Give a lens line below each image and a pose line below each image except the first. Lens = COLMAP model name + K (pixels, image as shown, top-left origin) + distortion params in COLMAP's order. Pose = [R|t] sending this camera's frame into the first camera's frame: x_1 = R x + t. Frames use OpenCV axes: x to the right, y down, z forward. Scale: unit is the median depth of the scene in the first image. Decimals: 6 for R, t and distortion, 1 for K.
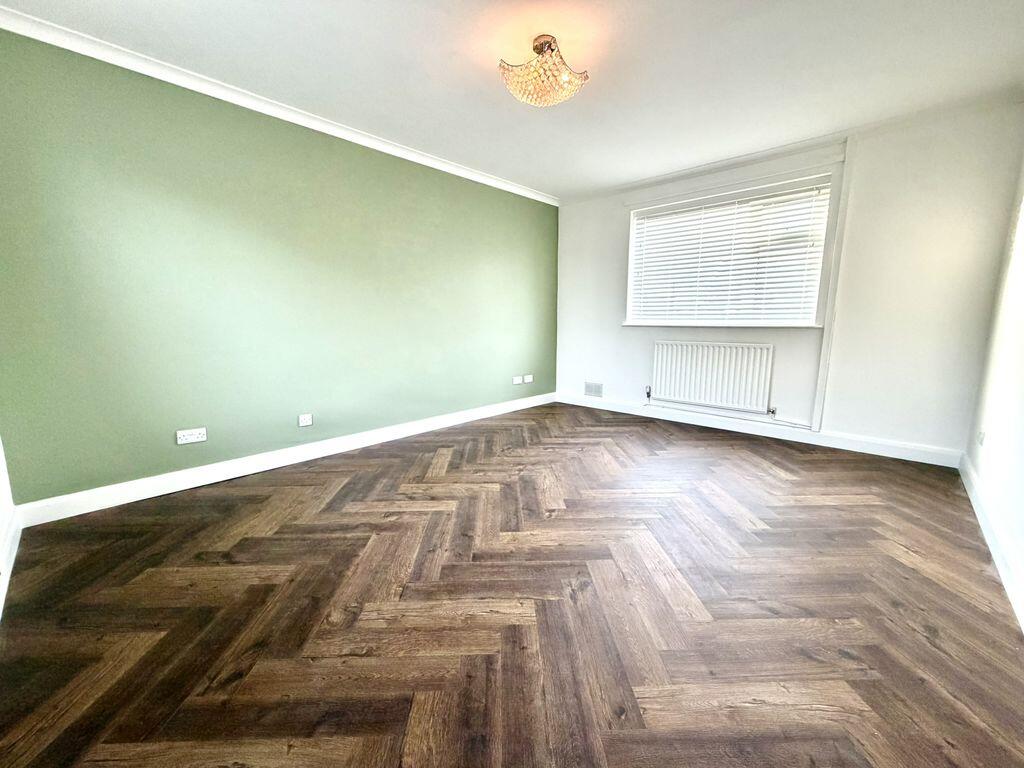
lens RADIAL K [[408.9, 0, 514.1], [0, 408.9, 383.1], [0, 0, 1]] dist [0.002030, -0.000322]
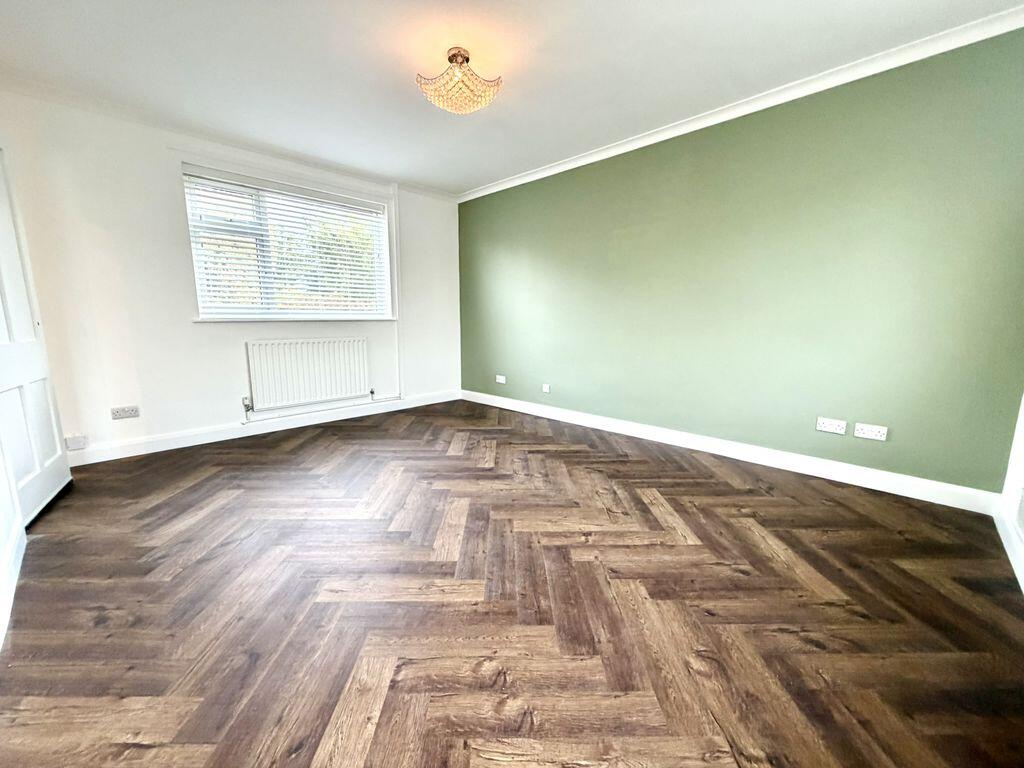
lens RADIAL K [[408.9, 0, 514.1], [0, 408.9, 383.1], [0, 0, 1]] dist [0.002030, -0.000322]
pose [[-0.022970, 0.161575, -0.986593, 1.004000], [-0.150350, 0.975071, 0.163189, -0.160330], [0.988366, 0.152083, 0.001895, 1.013891]]
